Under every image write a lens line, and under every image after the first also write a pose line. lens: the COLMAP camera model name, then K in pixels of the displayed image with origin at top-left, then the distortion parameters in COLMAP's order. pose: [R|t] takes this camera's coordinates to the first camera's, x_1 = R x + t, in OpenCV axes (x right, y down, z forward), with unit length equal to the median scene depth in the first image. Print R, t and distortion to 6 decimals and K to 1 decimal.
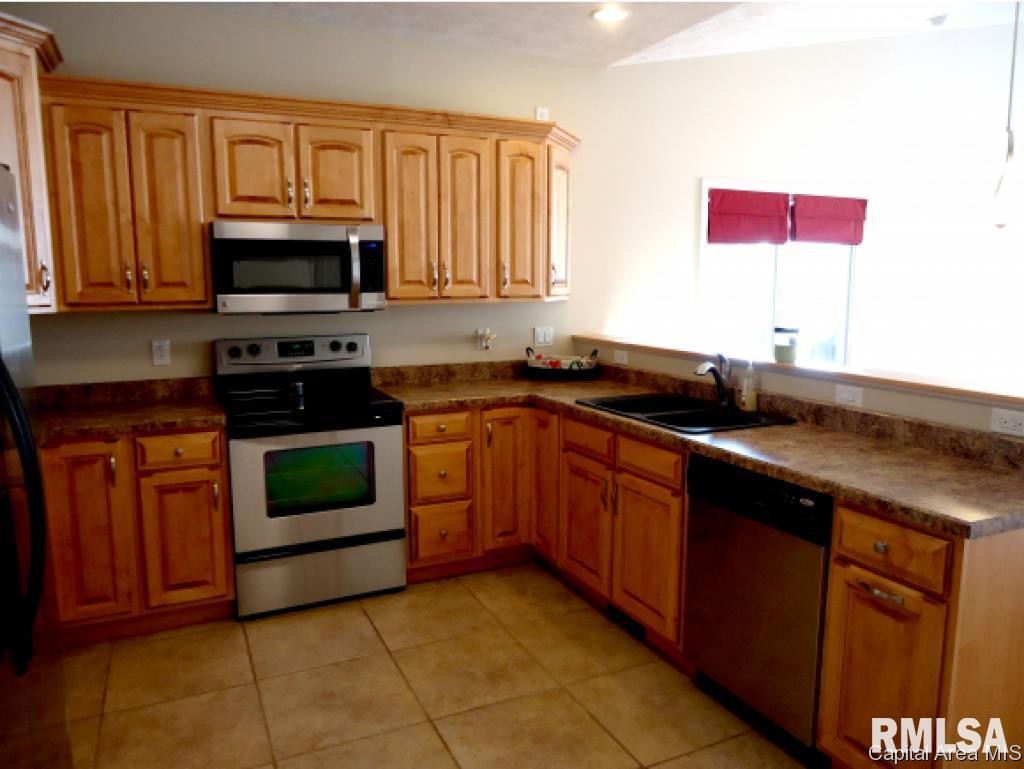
lens RADIAL K [[738.9, 0, 510.1], [0, 738.9, 380.0], [0, 0, 1]] dist [-0.014863, 0.006243]
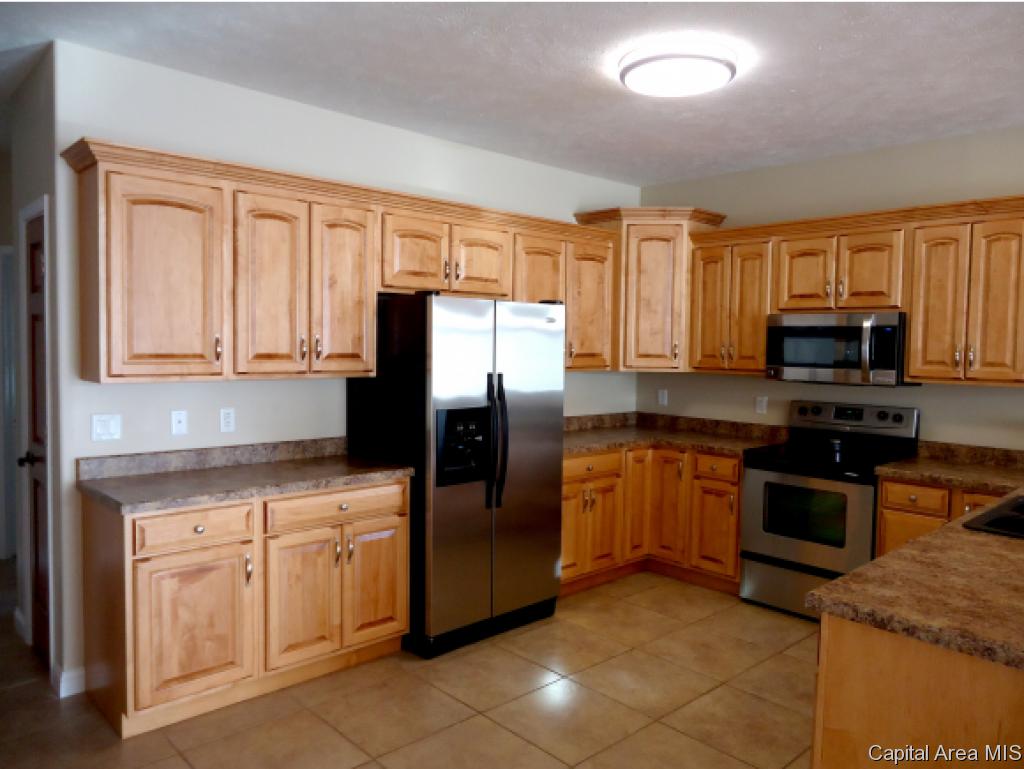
lens RADIAL K [[738.9, 0, 510.1], [0, 738.9, 380.0], [0, 0, 1]] dist [-0.014863, 0.006243]
pose [[0.303275, 0.056588, -0.951221, 0.740430], [-0.148199, 0.988890, 0.011579, -0.030749], [0.941308, 0.137459, 0.308292, 0.103997]]
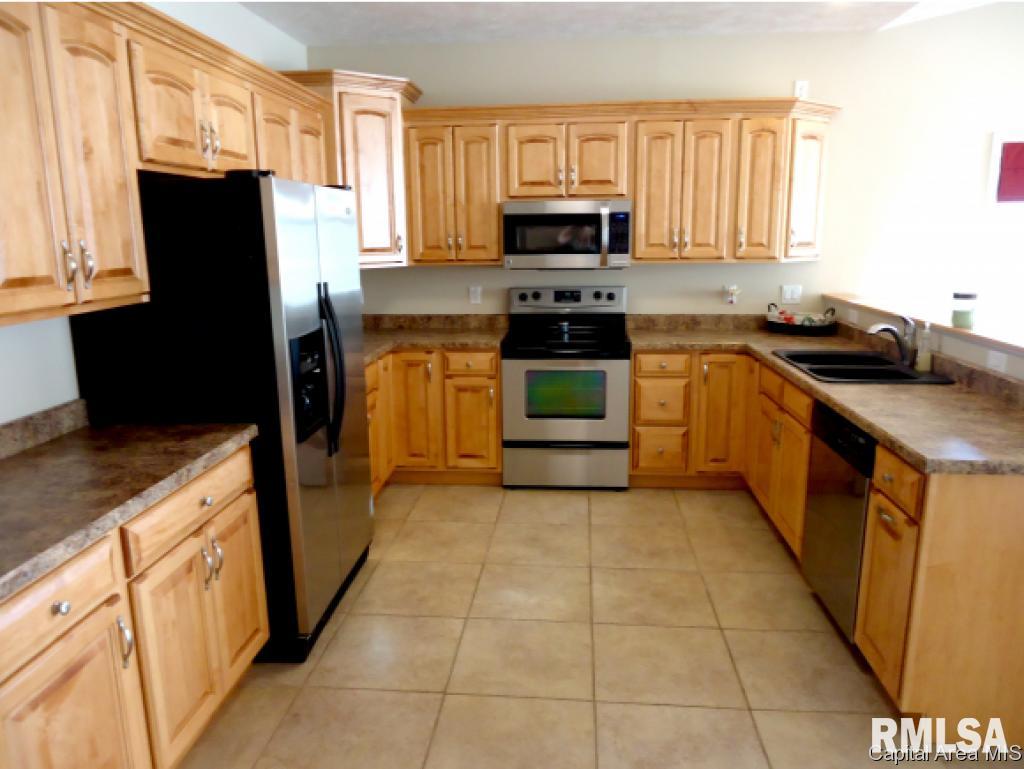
lens RADIAL K [[738.9, 0, 510.1], [0, 738.9, 380.0], [0, 0, 1]] dist [-0.014863, 0.006243]
pose [[0.861917, 0.093958, -0.498268, 0.307360], [-0.060060, 0.994682, 0.083672, 0.001544], [0.503480, -0.042193, 0.862976, -0.194207]]
